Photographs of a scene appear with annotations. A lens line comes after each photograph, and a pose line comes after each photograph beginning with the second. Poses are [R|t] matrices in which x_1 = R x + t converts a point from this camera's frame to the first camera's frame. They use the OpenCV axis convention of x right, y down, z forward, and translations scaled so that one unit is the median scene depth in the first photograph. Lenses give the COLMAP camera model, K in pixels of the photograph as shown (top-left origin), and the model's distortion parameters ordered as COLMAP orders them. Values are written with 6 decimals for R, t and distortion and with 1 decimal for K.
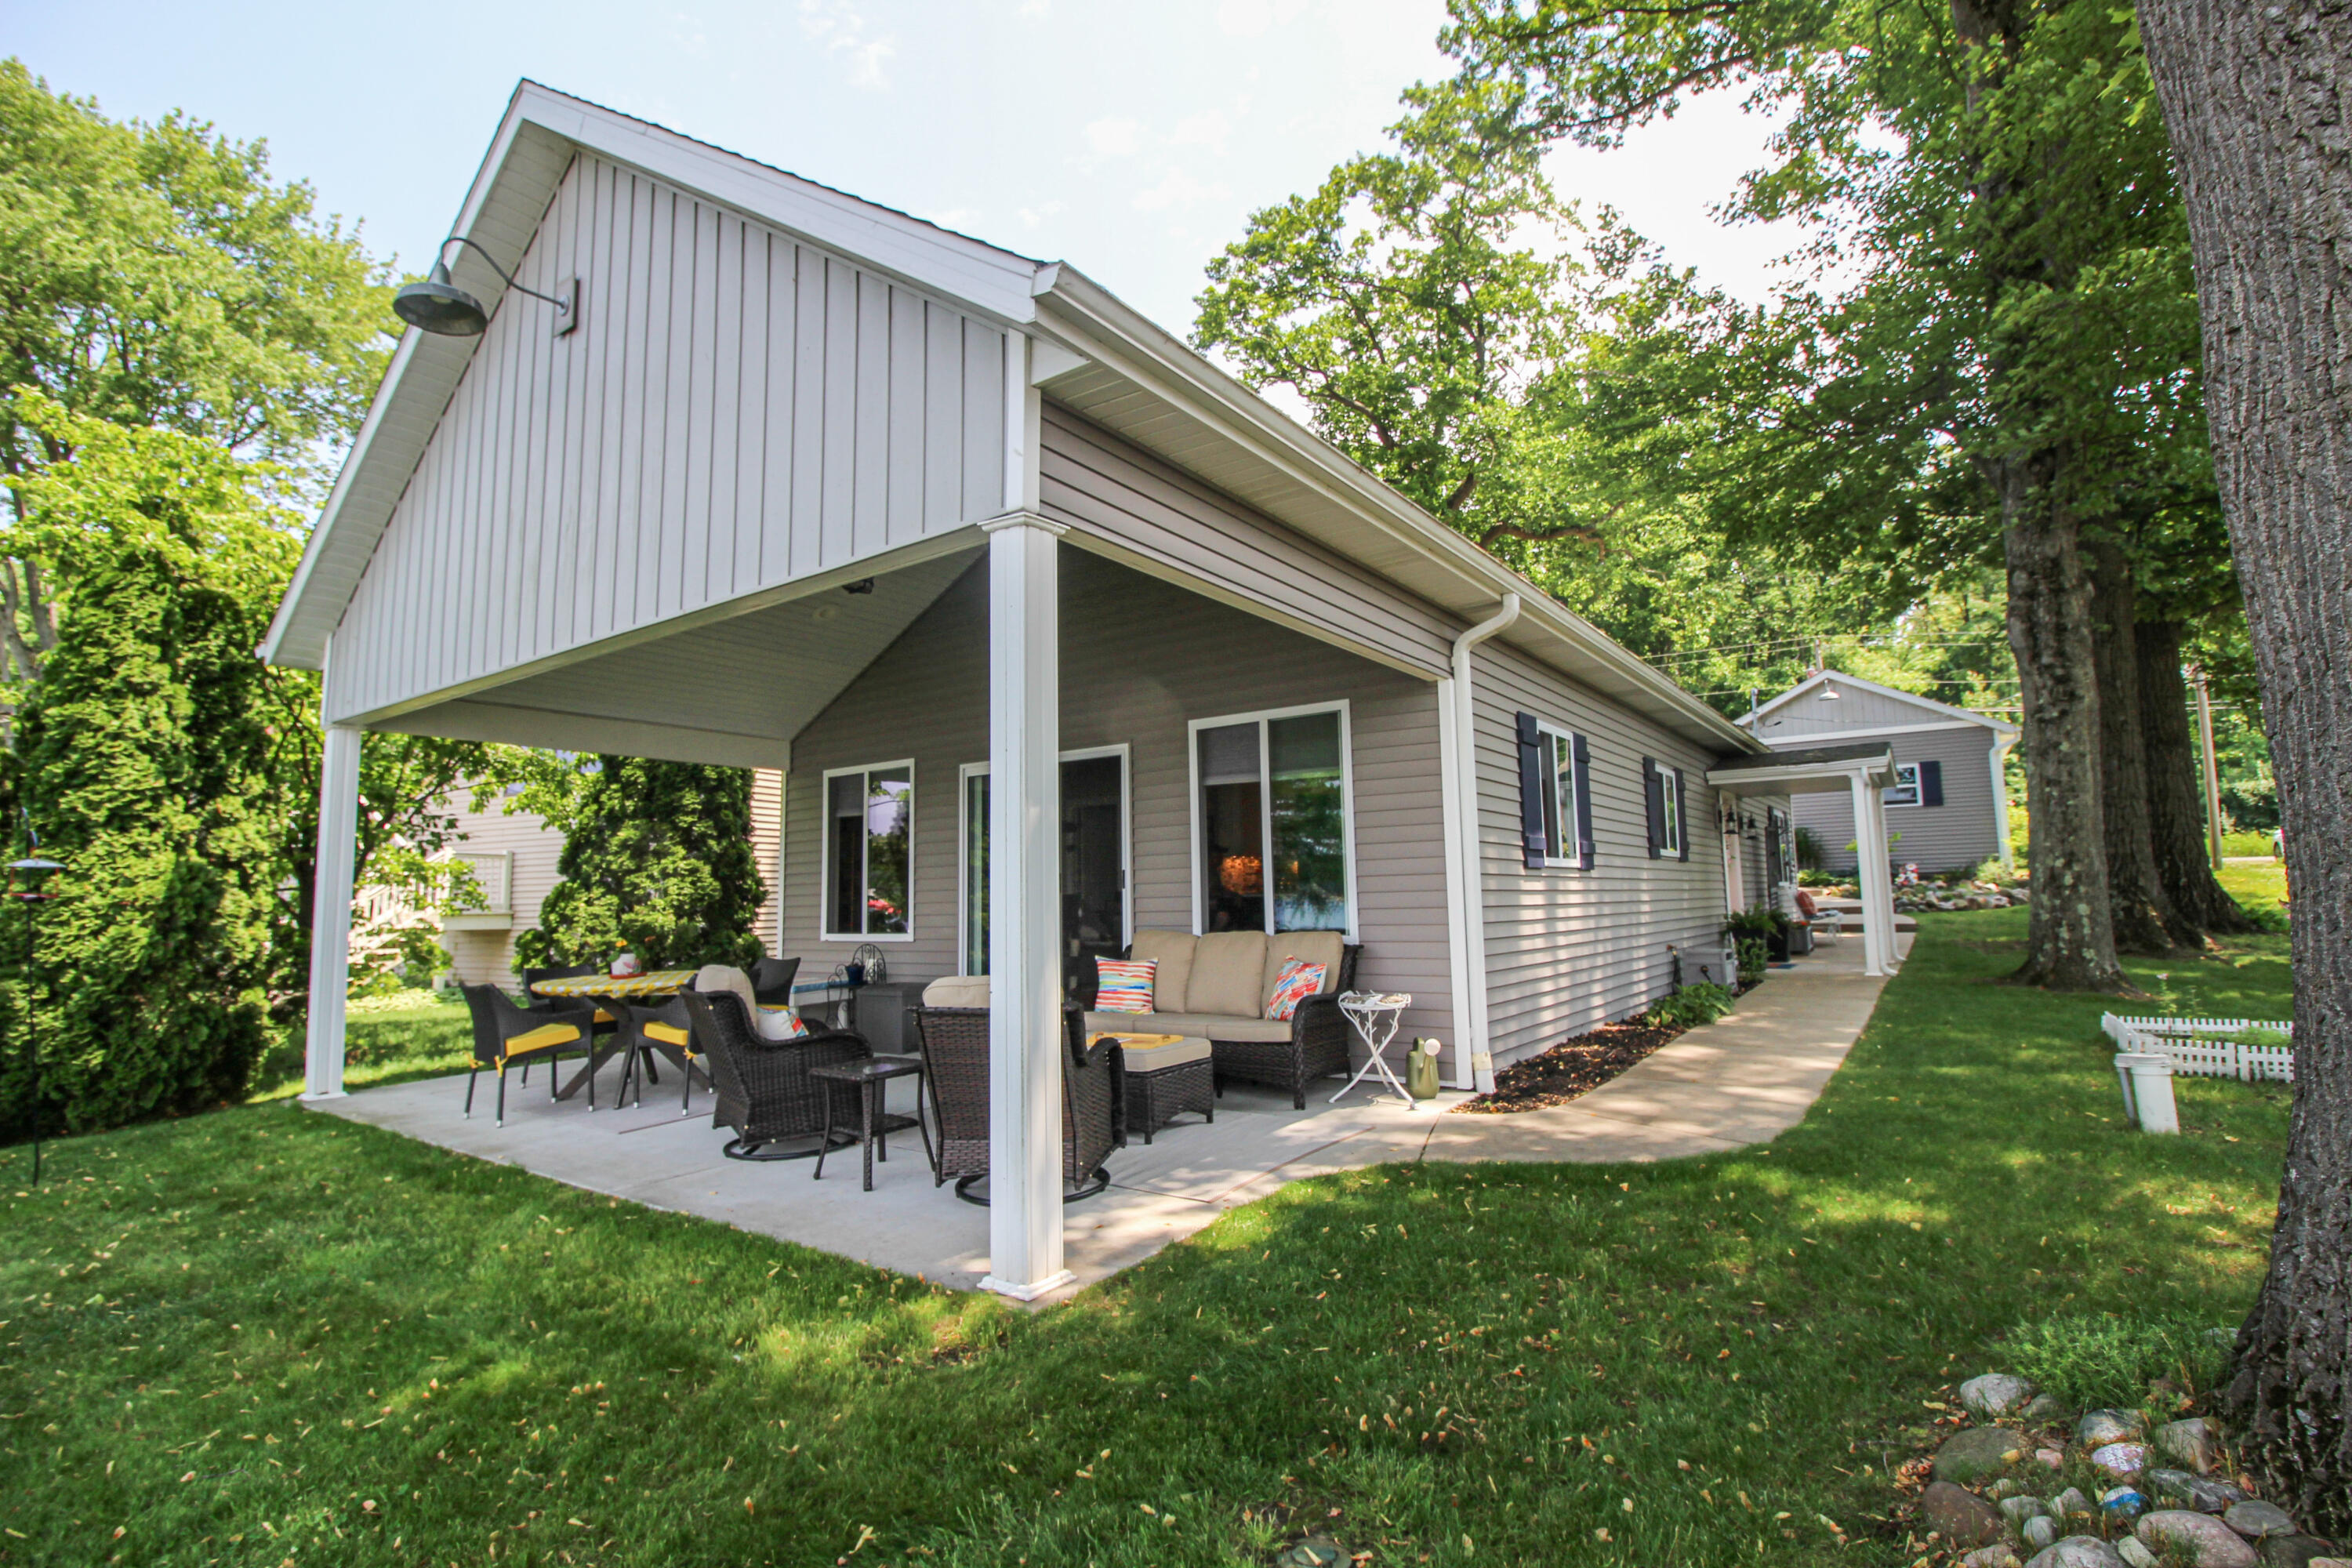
lens RADIAL K [[1087.1, 0, 1173.9], [0, 1087.1, 779.4], [0, 0, 1]] dist [-0.007521, -0.006407]
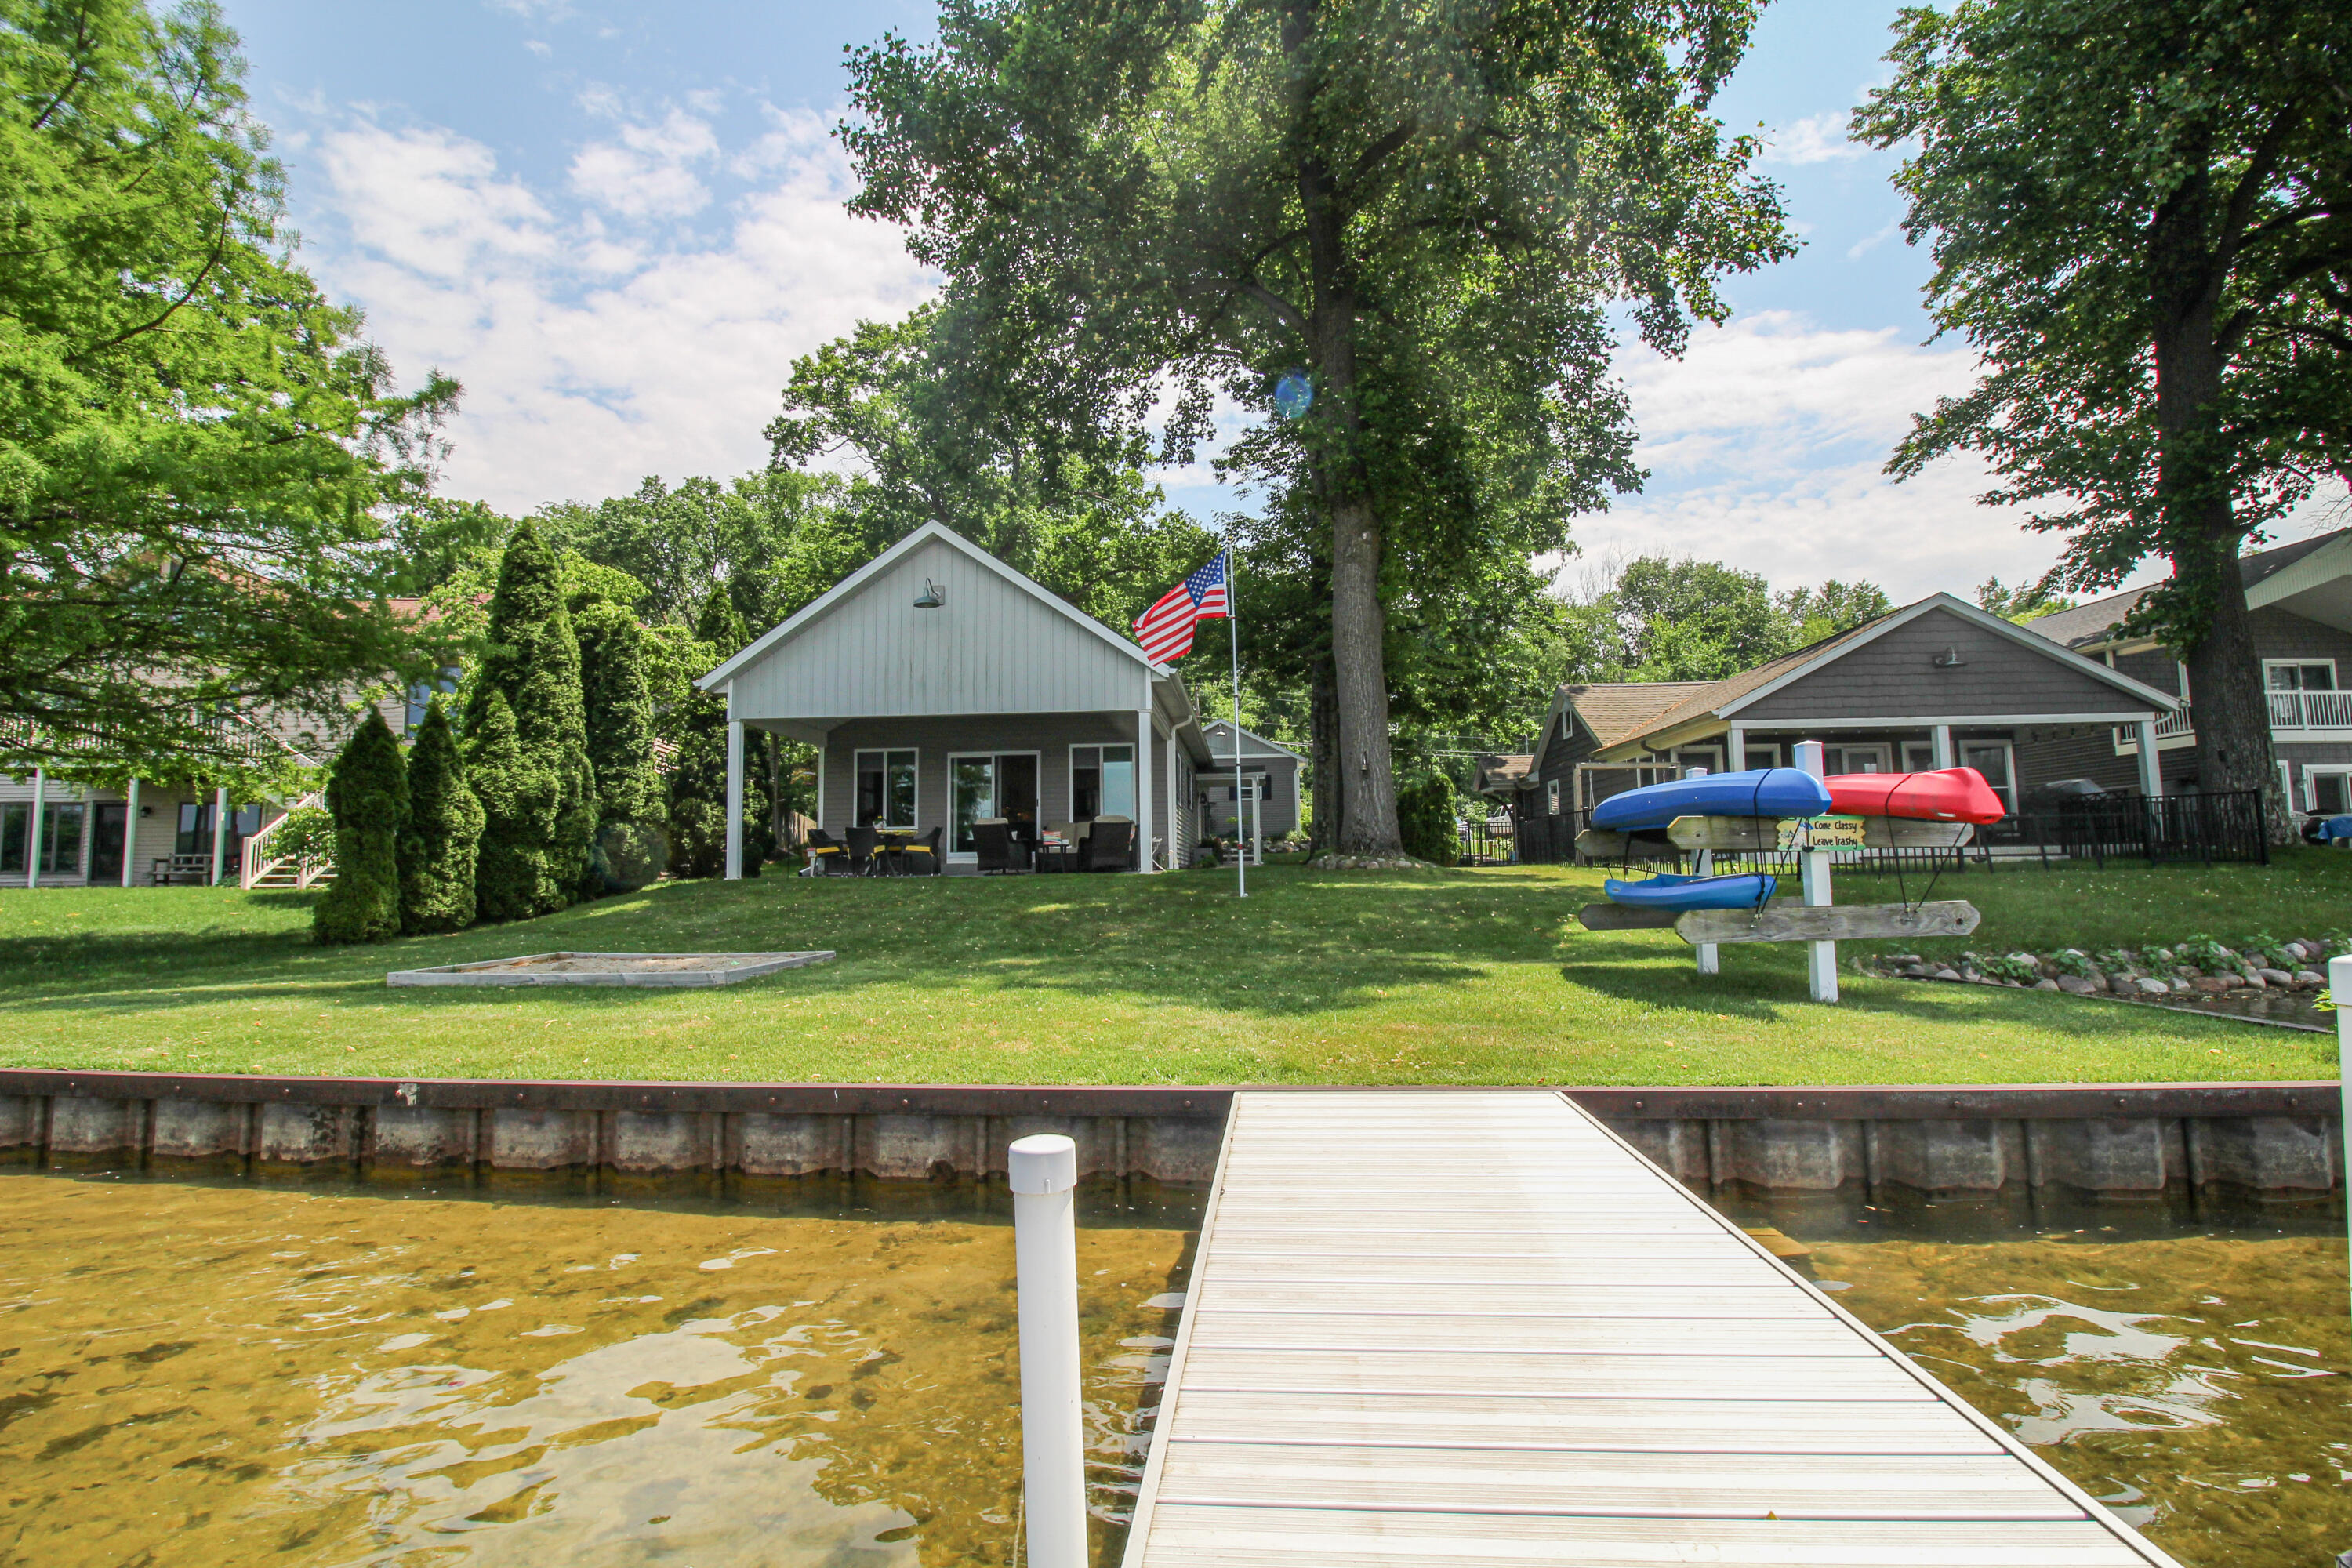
lens RADIAL K [[1087.1, 0, 1177.6], [0, 1087.1, 793.3], [0, 0, 1]] dist [-0.007521, -0.006407]
pose [[0.849117, 0.049425, 0.525887, -1.049897], [-0.062075, 0.998051, 0.006429, 0.028551], [-0.524544, -0.038104, 0.850530, -1.284002]]
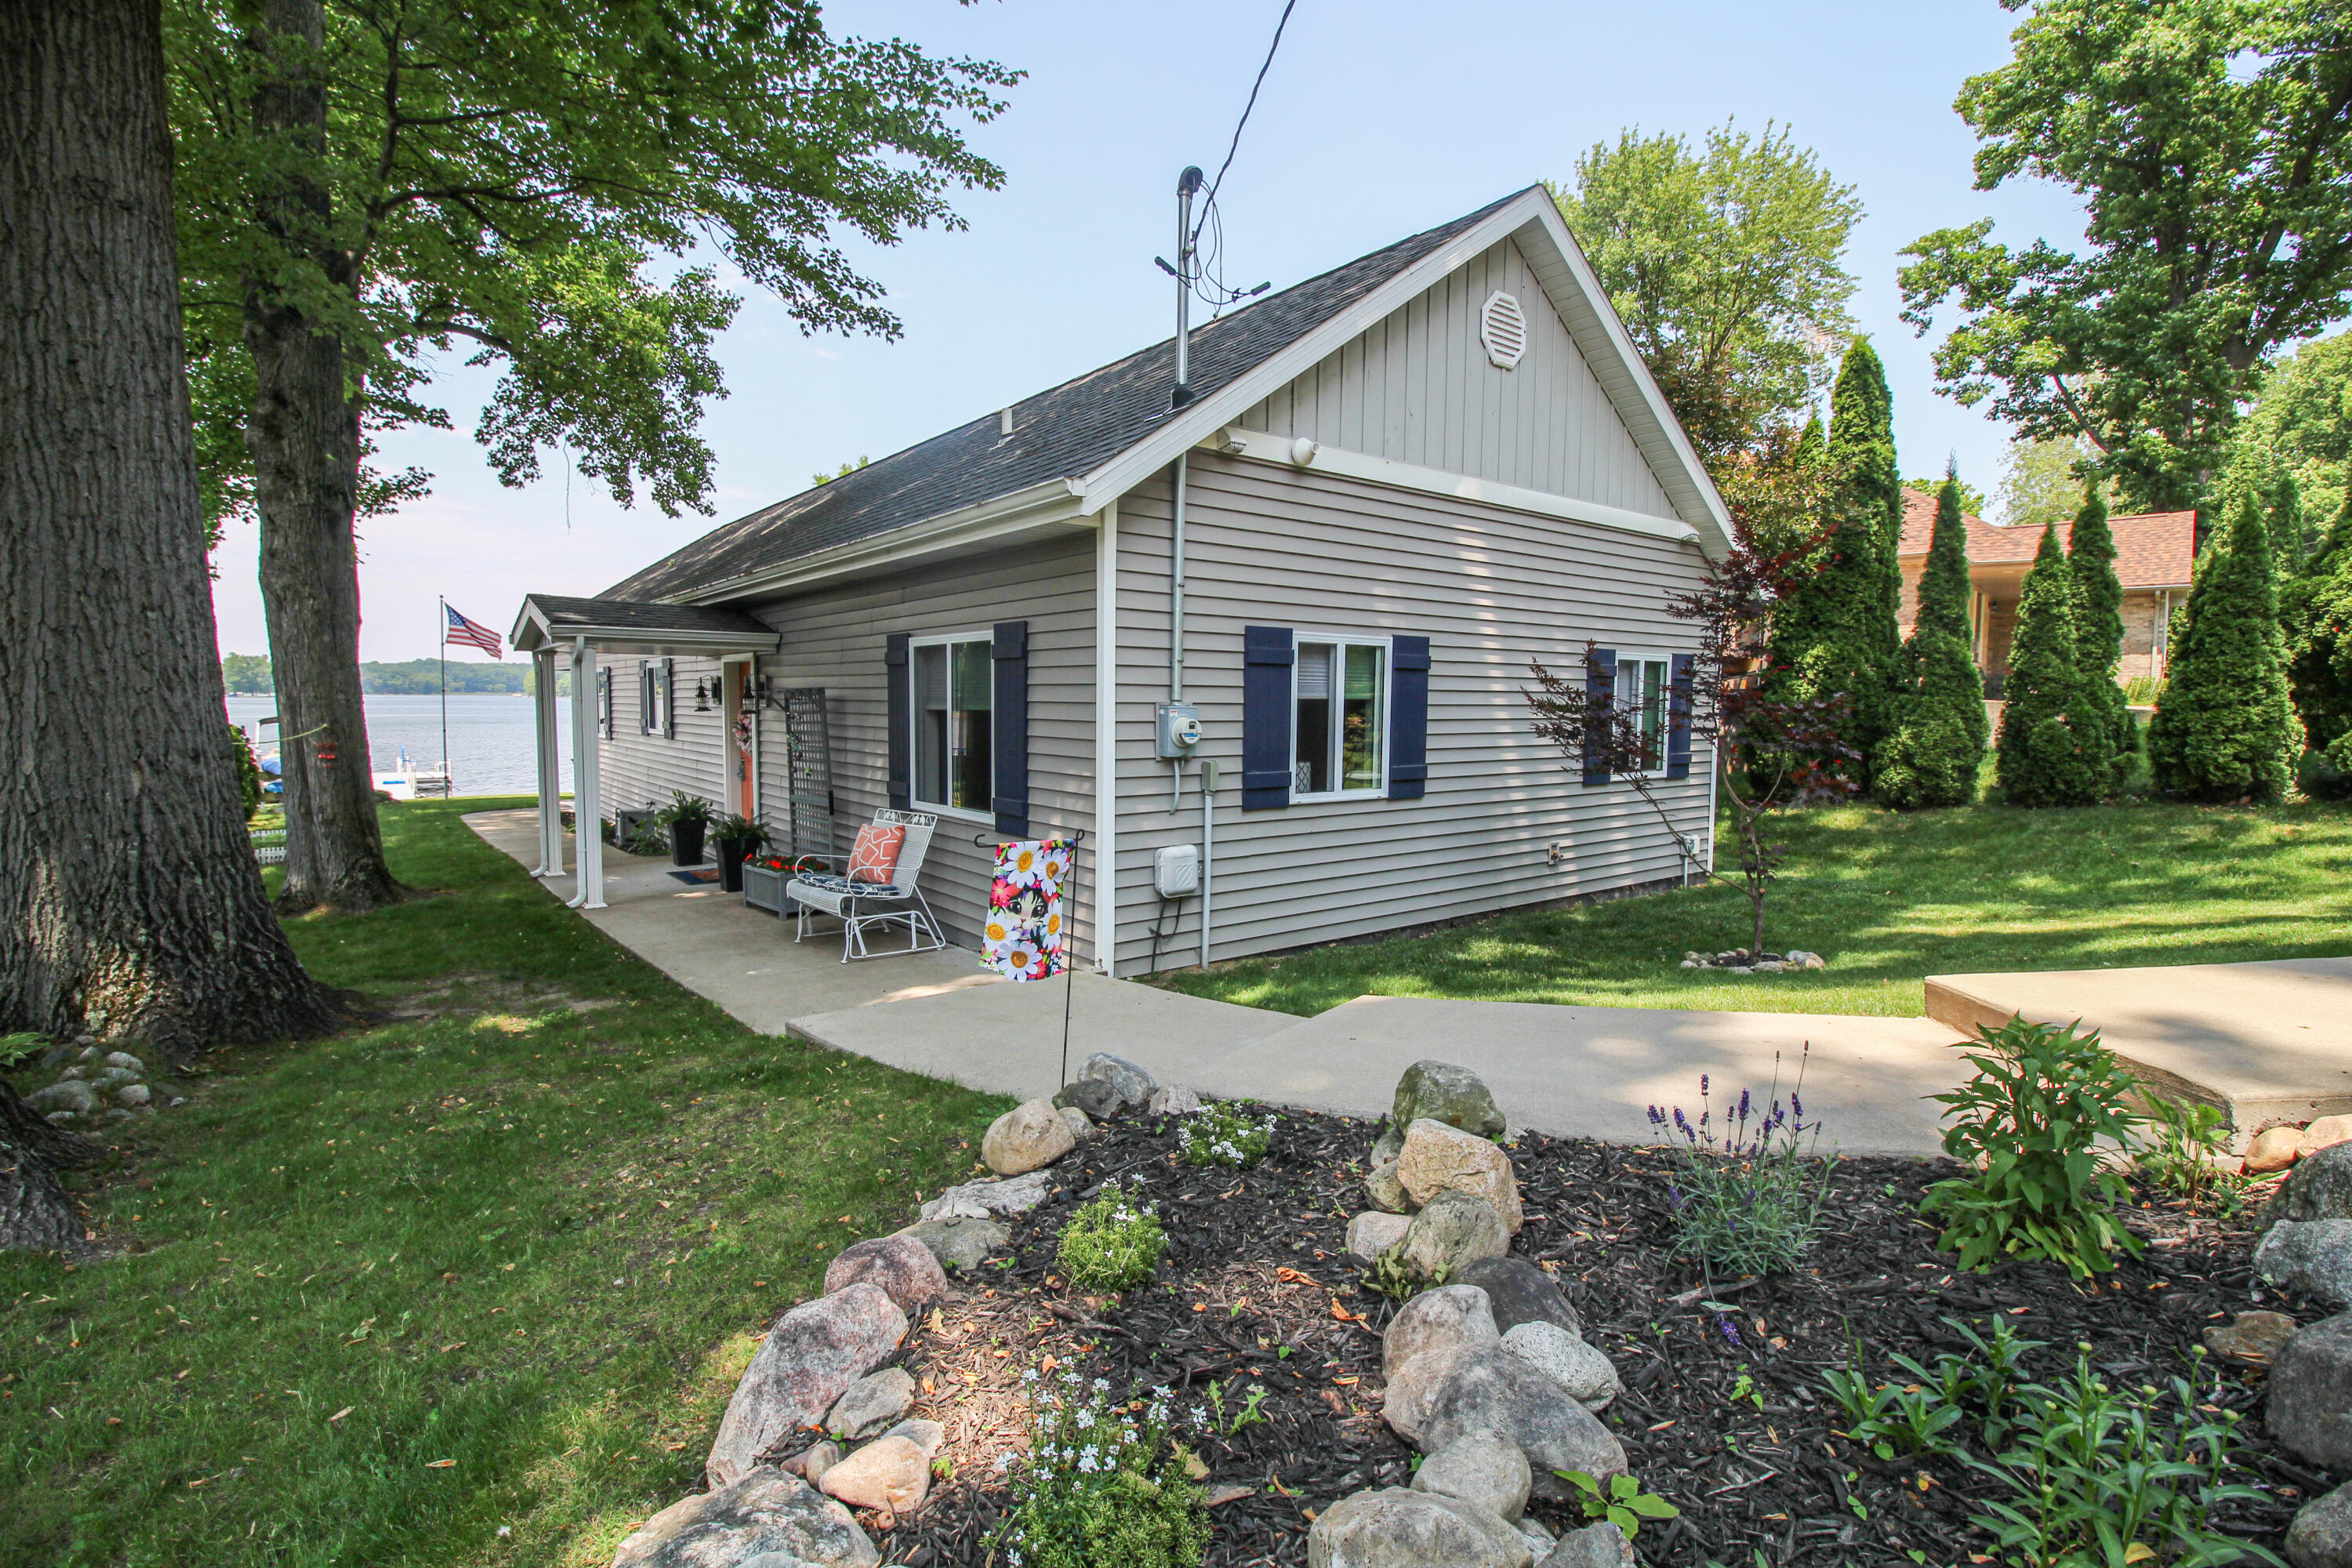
lens RADIAL K [[1087.1, 0, 1173.5], [0, 1087.1, 783.5], [0, 0, 1]] dist [-0.007521, -0.006407]
pose [[0.958767, 0.050068, -0.279750, 0.442688], [0.005424, 0.980956, 0.194155, -0.093822], [0.284143, -0.187667, 0.940236, 0.154204]]
